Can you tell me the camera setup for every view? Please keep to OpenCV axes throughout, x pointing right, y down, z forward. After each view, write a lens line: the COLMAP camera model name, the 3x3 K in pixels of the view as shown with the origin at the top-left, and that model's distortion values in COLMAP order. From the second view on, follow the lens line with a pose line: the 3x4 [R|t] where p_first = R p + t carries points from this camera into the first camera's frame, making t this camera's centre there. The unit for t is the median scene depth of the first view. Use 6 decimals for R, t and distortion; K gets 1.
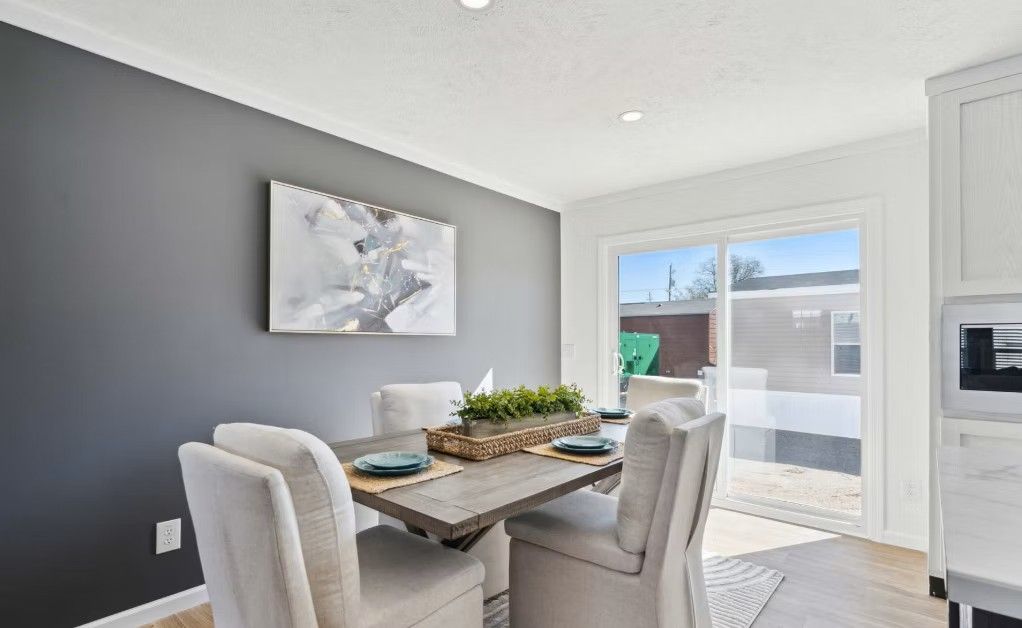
lens RADIAL K [[484.6, 0, 510.6], [0, 484.6, 344.9], [0, 0, 1]] dist [-0.000277, -0.000985]
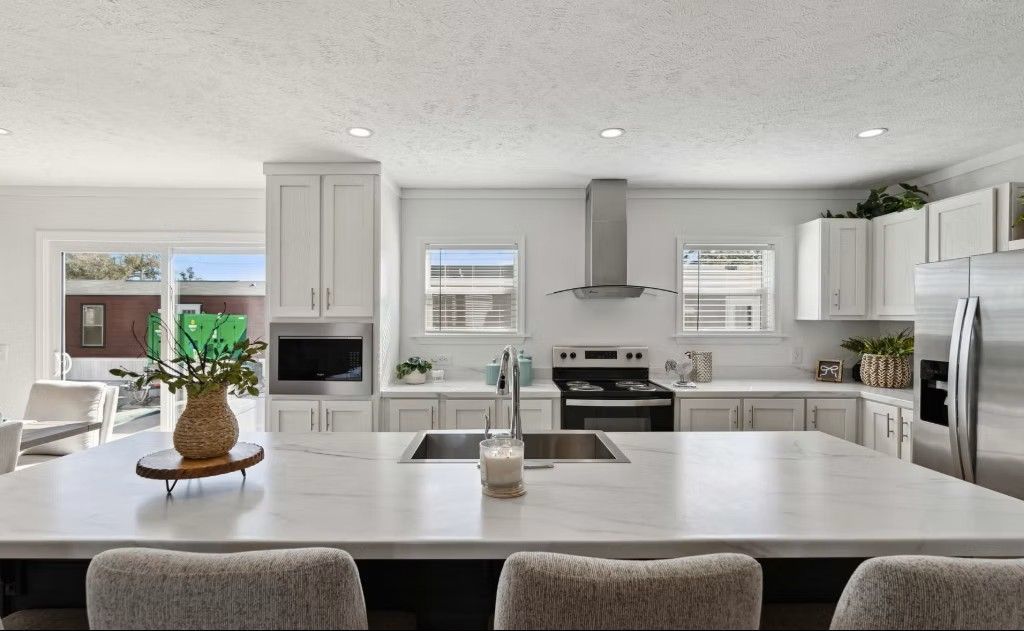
lens RADIAL K [[485.5, 0, 502.1], [0, 485.5, 322.3], [0, 0, 1]] dist [-0.000277, -0.000985]
pose [[0.758862, -0.002412, 0.651247, 0.365193], [0.000243, 0.999994, 0.003420, -0.067663], [-0.651252, -0.002437, 0.758858, -0.421515]]
